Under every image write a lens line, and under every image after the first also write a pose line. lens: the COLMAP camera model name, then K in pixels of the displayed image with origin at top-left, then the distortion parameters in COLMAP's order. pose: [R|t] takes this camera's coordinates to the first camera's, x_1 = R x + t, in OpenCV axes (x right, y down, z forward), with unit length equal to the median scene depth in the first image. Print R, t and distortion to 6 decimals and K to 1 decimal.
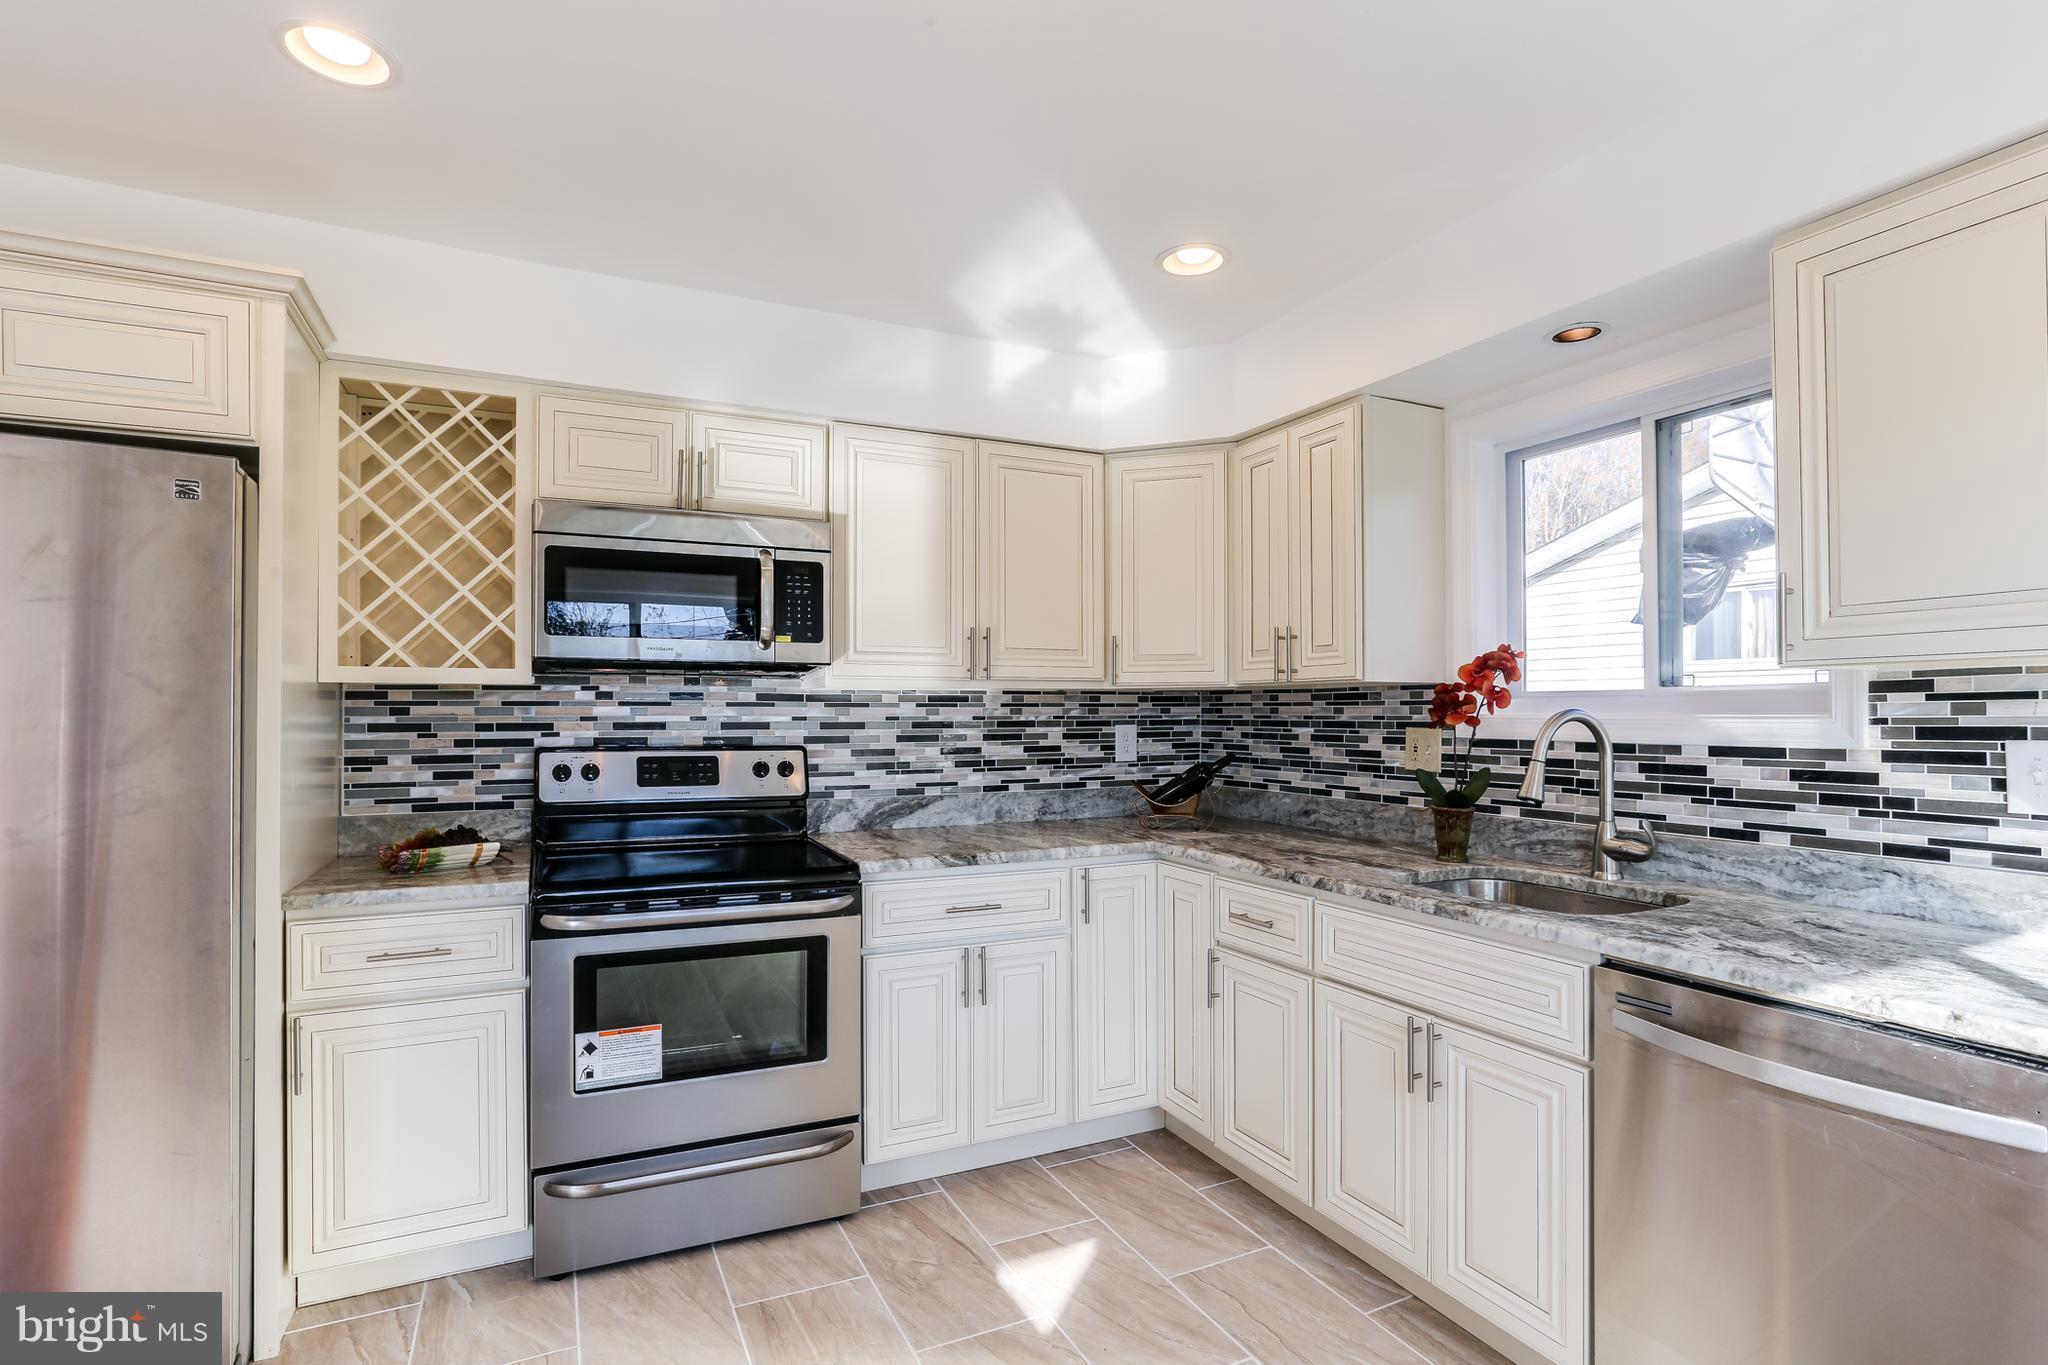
lens RADIAL K [[990.0, 0, 1025.5], [0, 990.0, 710.0], [0, 0, 1]] dist [-0.027155, 0.004847]
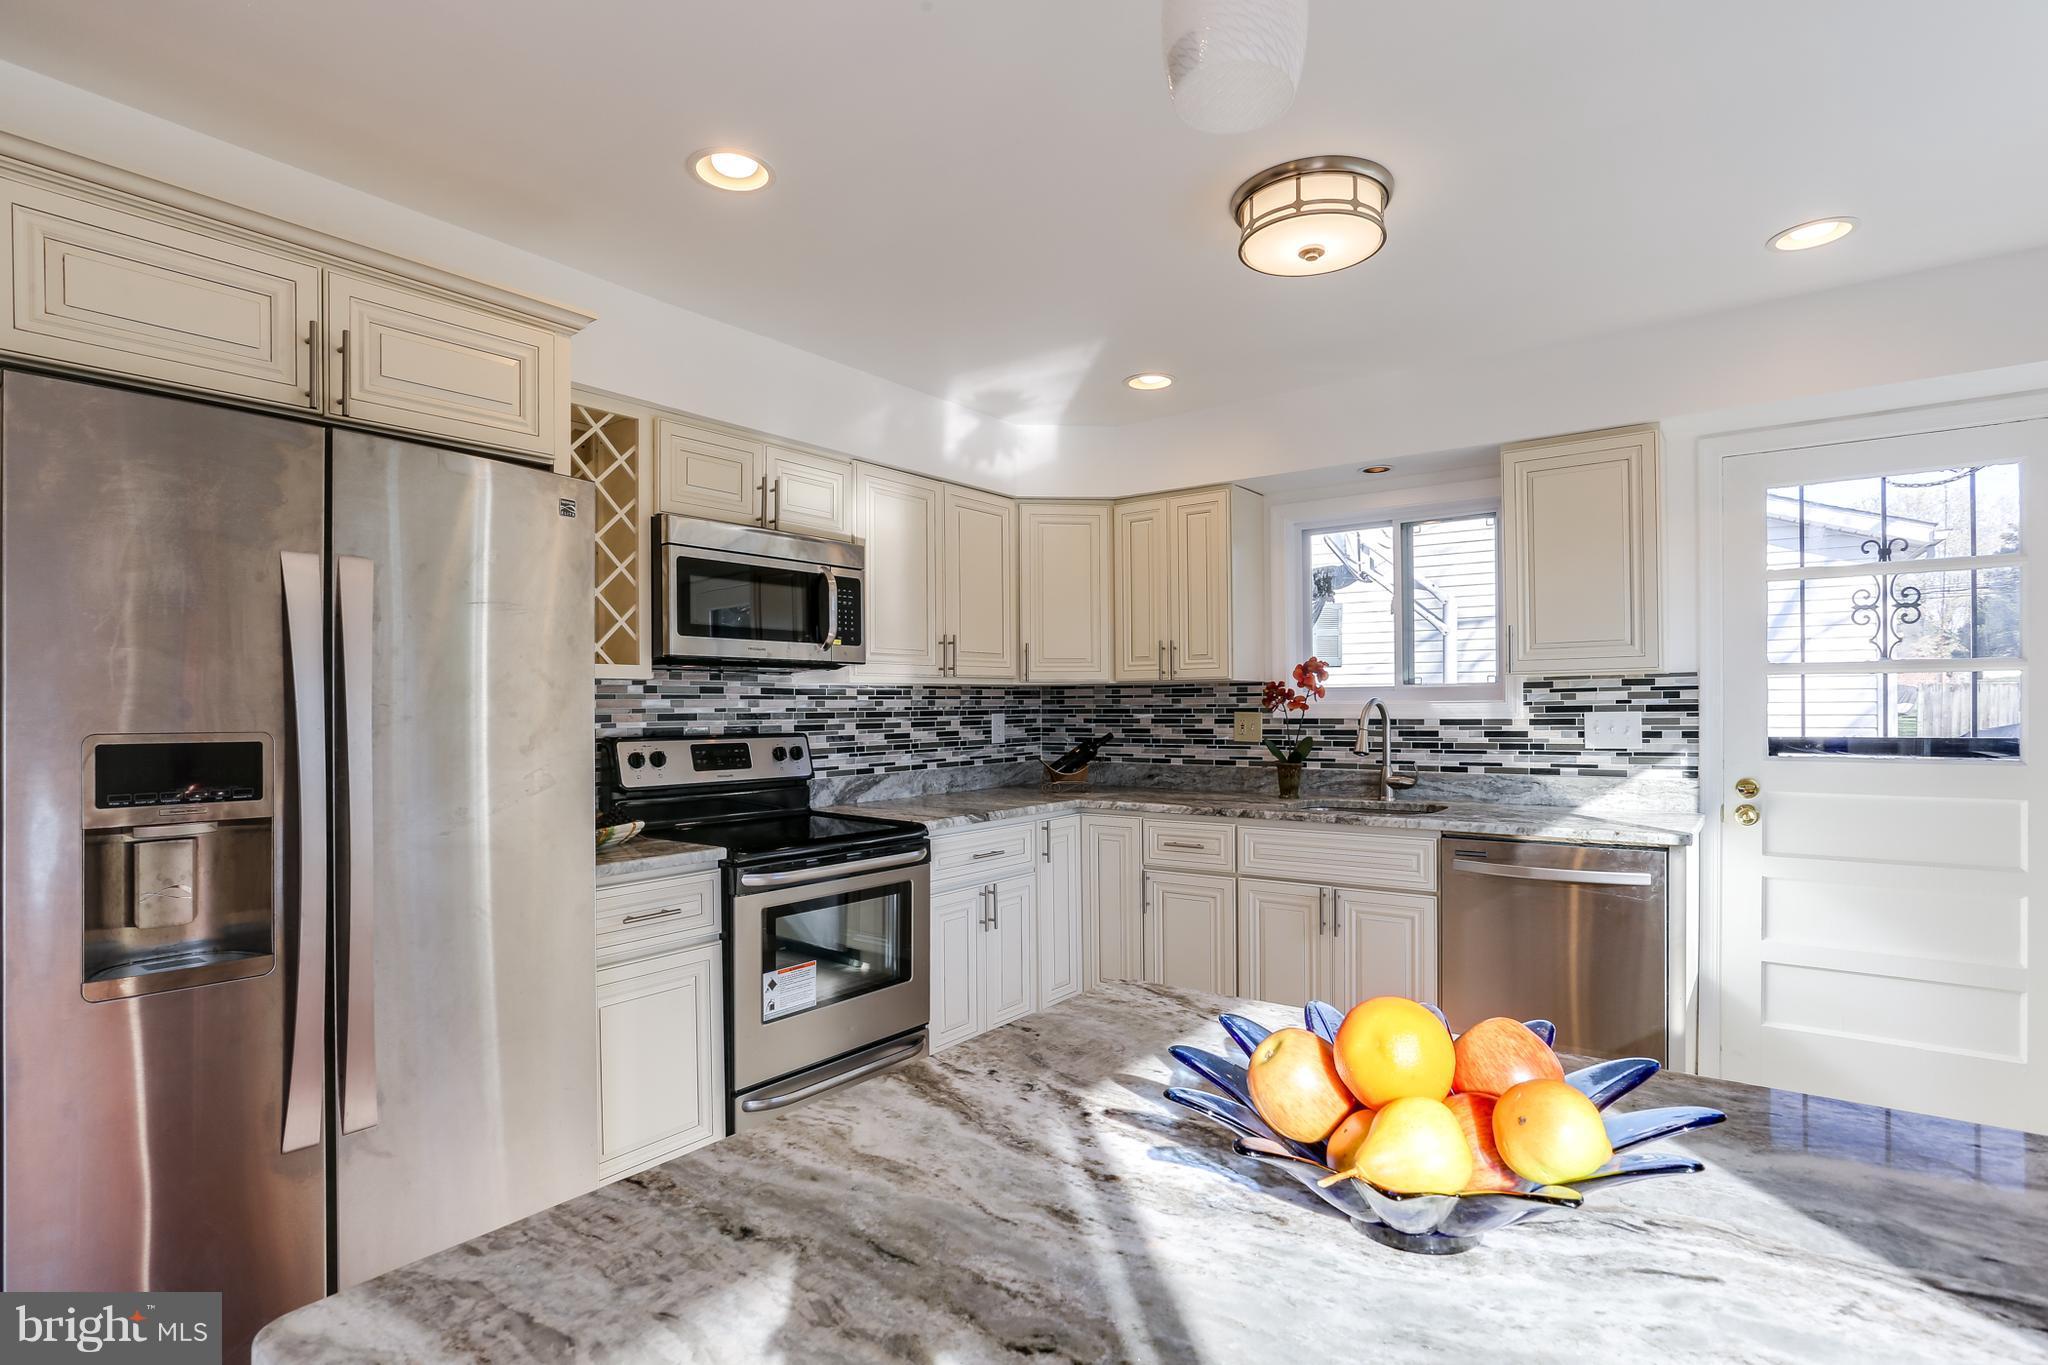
lens RADIAL K [[1018.3, 0, 1028.7], [0, 1018.3, 712.4], [0, 0, 1]] dist [-0.056373, 0.015994]
pose [[0.886548, -0.009475, 0.462539, -0.654608], [0.006175, 0.999944, 0.008647, 0.004205], [-0.462595, -0.004810, 0.886557, -0.208027]]
